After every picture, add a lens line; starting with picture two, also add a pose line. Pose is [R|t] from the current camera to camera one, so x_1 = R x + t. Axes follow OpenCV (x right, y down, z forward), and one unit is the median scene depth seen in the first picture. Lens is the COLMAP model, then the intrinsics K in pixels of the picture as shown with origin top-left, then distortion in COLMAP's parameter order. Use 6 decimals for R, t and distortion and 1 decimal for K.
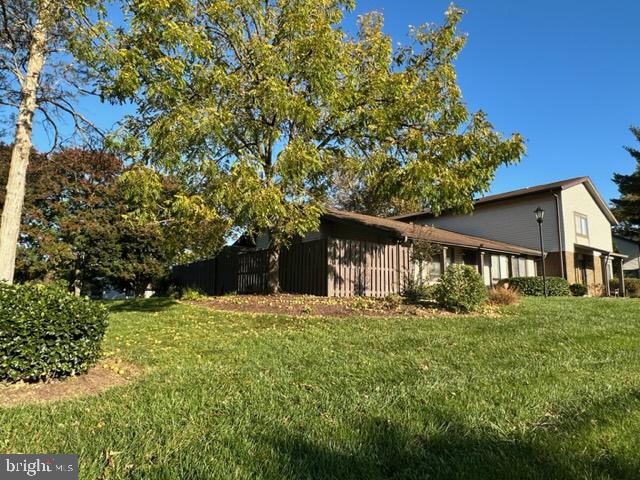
lens RADIAL K [[405.4, 0, 317.3], [0, 405.4, 244.2], [0, 0, 1]] dist [0.001168, 0.000531]
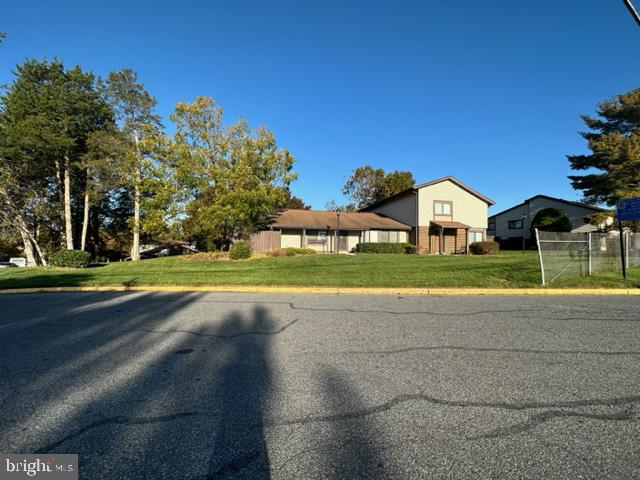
lens RADIAL K [[257.0, 0, 320.0], [0, 257.0, 240.0], [0, 0, 1]] dist [0.001543, 0.000138]
pose [[0.884808, -0.009279, -0.465863, 0.722265], [0.048607, 0.996185, 0.072477, -0.021091], [0.463413, -0.086772, 0.881884, -0.104663]]
